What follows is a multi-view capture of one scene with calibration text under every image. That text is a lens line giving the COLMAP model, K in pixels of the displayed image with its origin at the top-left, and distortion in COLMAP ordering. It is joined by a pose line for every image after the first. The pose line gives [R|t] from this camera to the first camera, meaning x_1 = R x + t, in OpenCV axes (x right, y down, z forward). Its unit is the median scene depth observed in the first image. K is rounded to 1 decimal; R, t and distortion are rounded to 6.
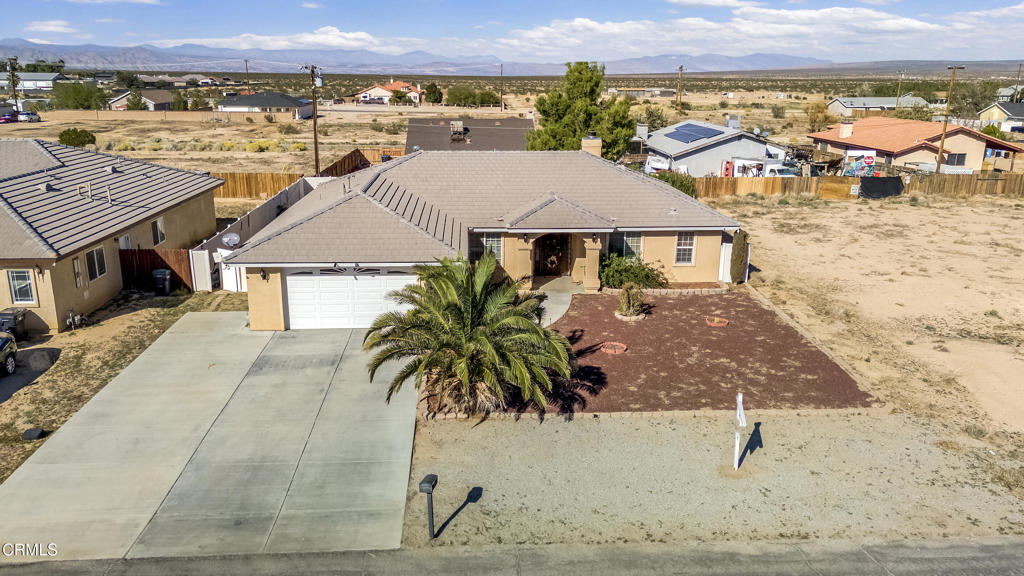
lens RADIAL K [[780.5, 0, 512.0], [0, 780.5, 288.0], [0, 0, 1]] dist [0.040099, -0.011467]
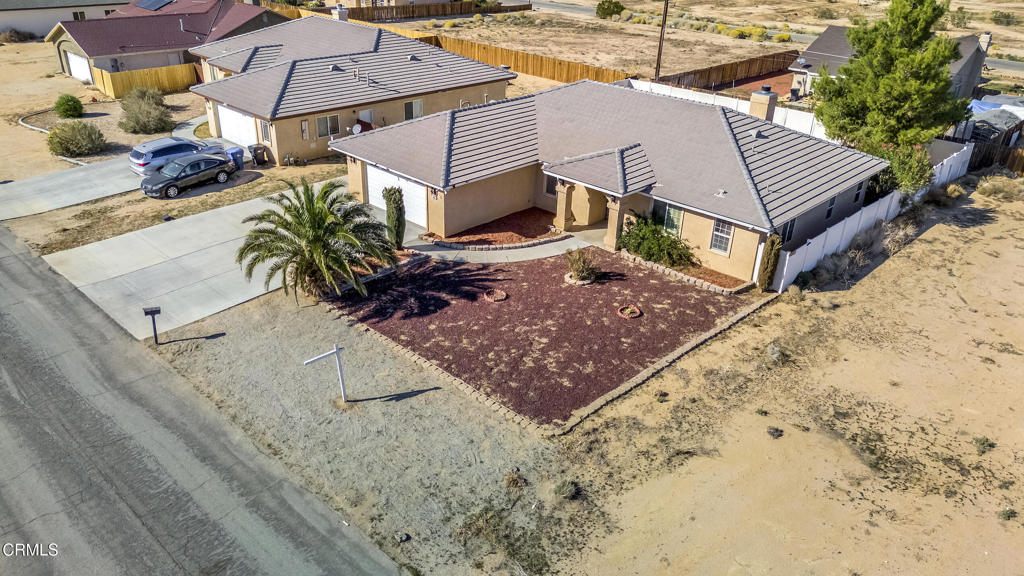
lens RADIAL K [[750.4, 0, 512.0], [0, 750.4, 288.0], [0, 0, 1]] dist [0.037018, -0.004994]
pose [[0.683916, 0.341580, -0.644656, 0.852231], [-0.222902, 0.939204, 0.261174, -0.224140], [0.694675, -0.034926, 0.718475, 0.240902]]
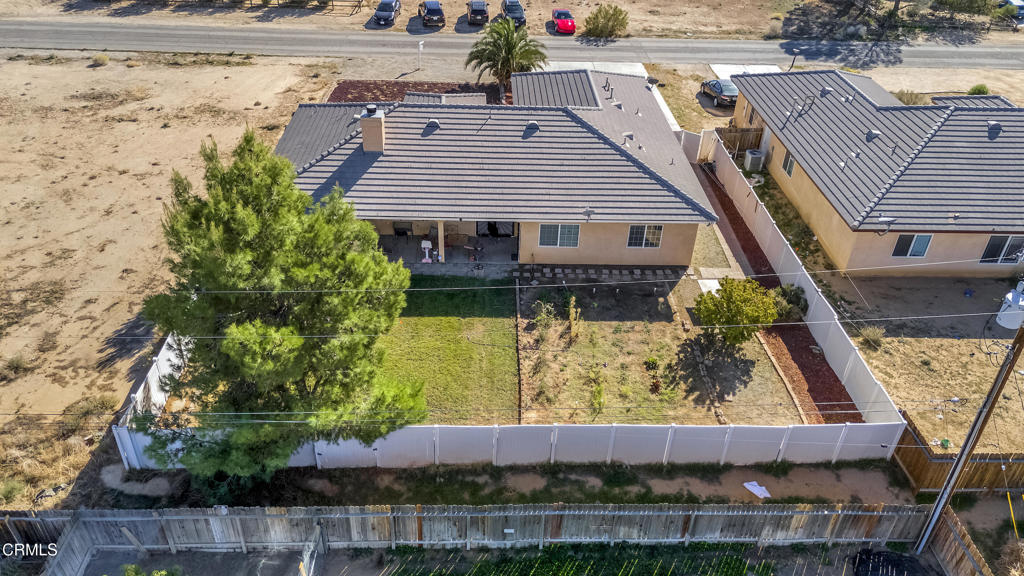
lens RADIAL K [[756.5, 0, 512.0], [0, 756.5, 288.0], [0, 0, 1]] dist [0.046125, -0.009284]
pose [[-0.998894, -0.047005, -0.000679, -0.084702], [-0.030884, 0.645272, 0.763328, -1.087029], [-0.035443, 0.762505, -0.646011, 2.590019]]
